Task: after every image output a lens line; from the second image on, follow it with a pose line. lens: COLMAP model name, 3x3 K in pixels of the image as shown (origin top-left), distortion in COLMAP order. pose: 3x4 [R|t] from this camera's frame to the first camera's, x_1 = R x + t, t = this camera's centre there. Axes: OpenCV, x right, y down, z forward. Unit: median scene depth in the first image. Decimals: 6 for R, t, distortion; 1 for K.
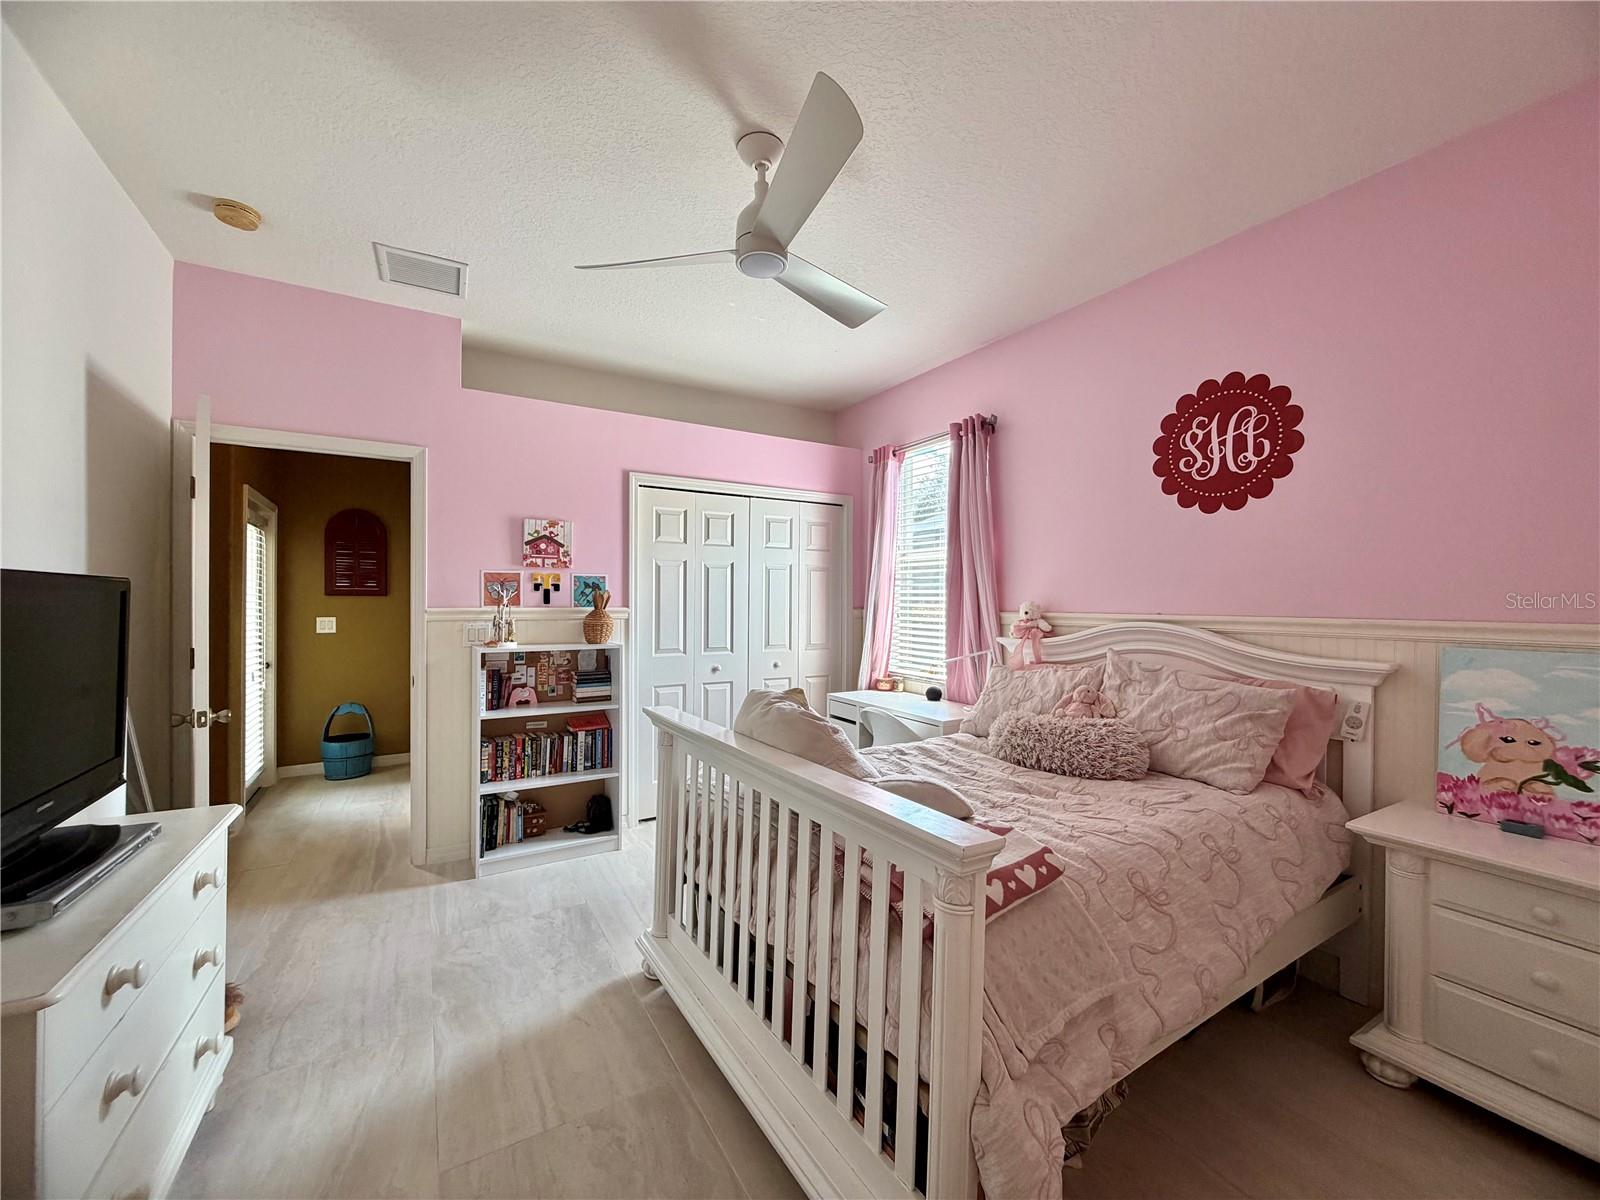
lens RADIAL K [[635.6, 0, 798.5], [0, 635.6, 599.4], [0, 0, 1]] dist [0.001186, 0.000647]
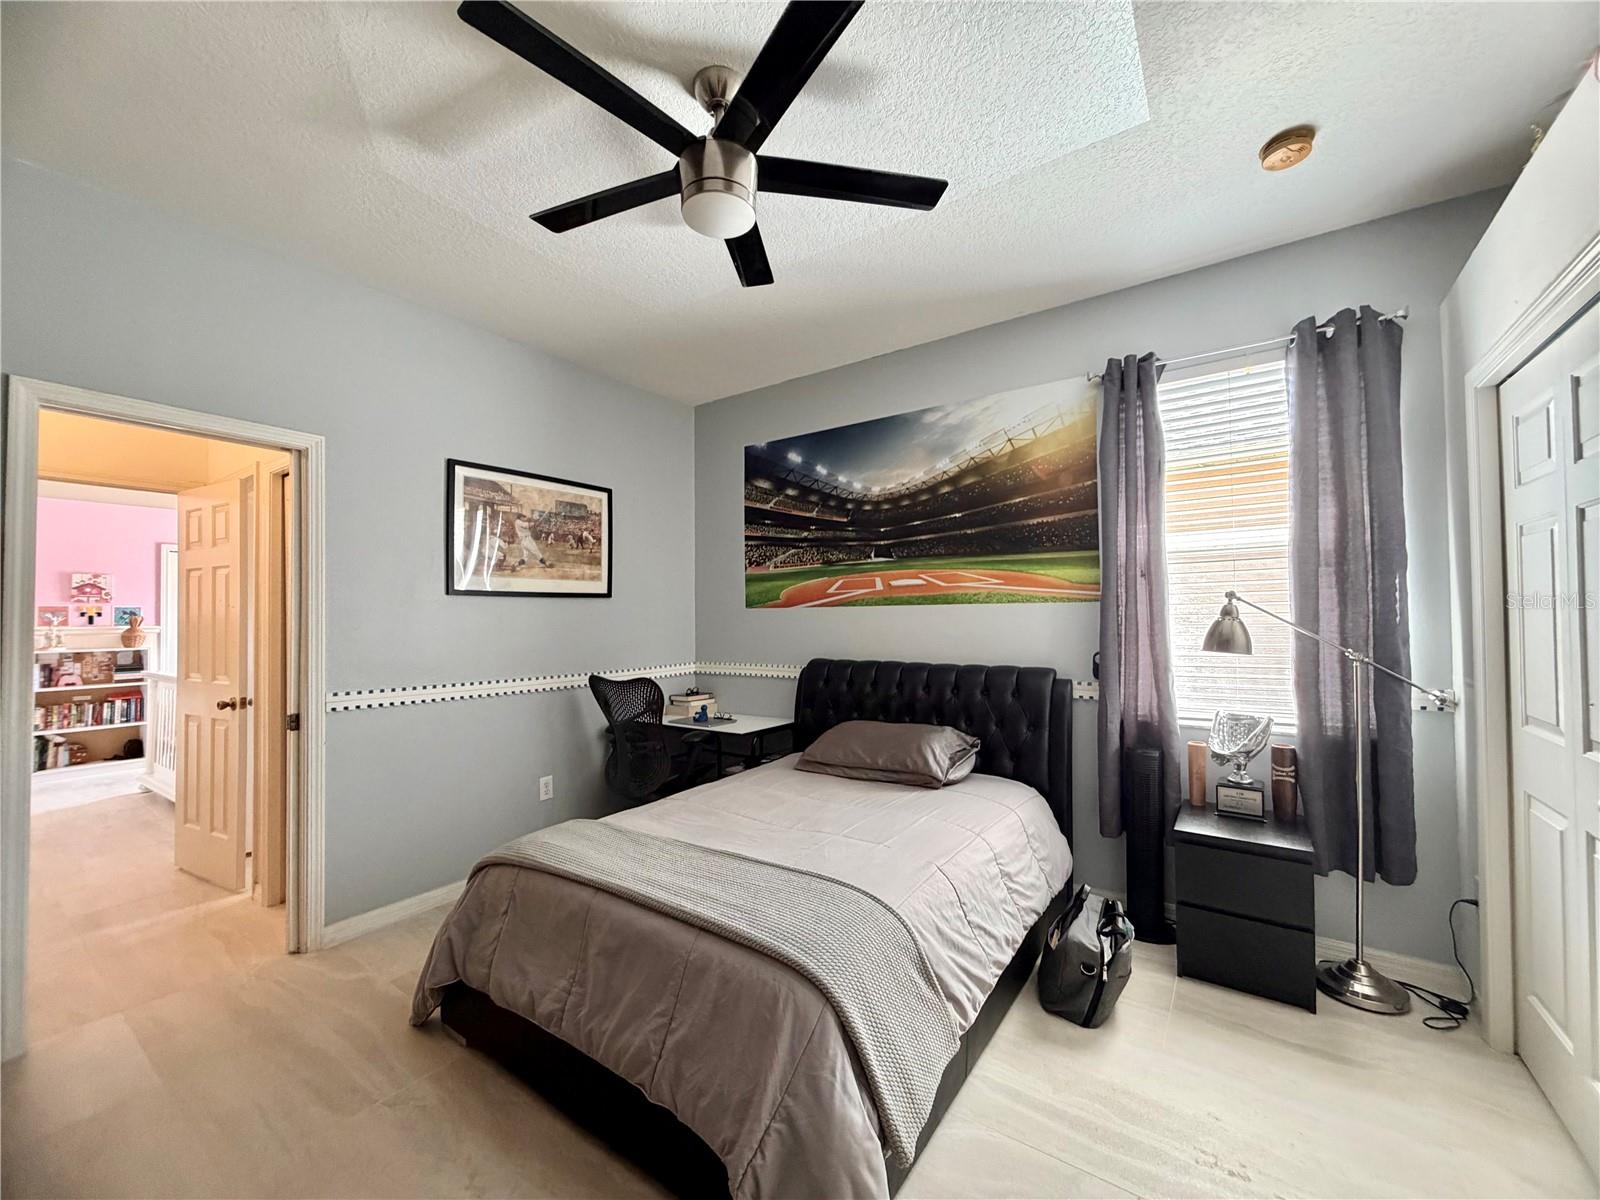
lens RADIAL K [[635.6, 0, 798.5], [0, 635.6, 599.4], [0, 0, 1]] dist [0.001186, 0.000647]
pose [[0.911167, -0.003485, 0.412023, 0.609057], [0.012340, 0.999746, -0.018833, -0.004255], [-0.411853, 0.022244, 0.910979, -1.291727]]
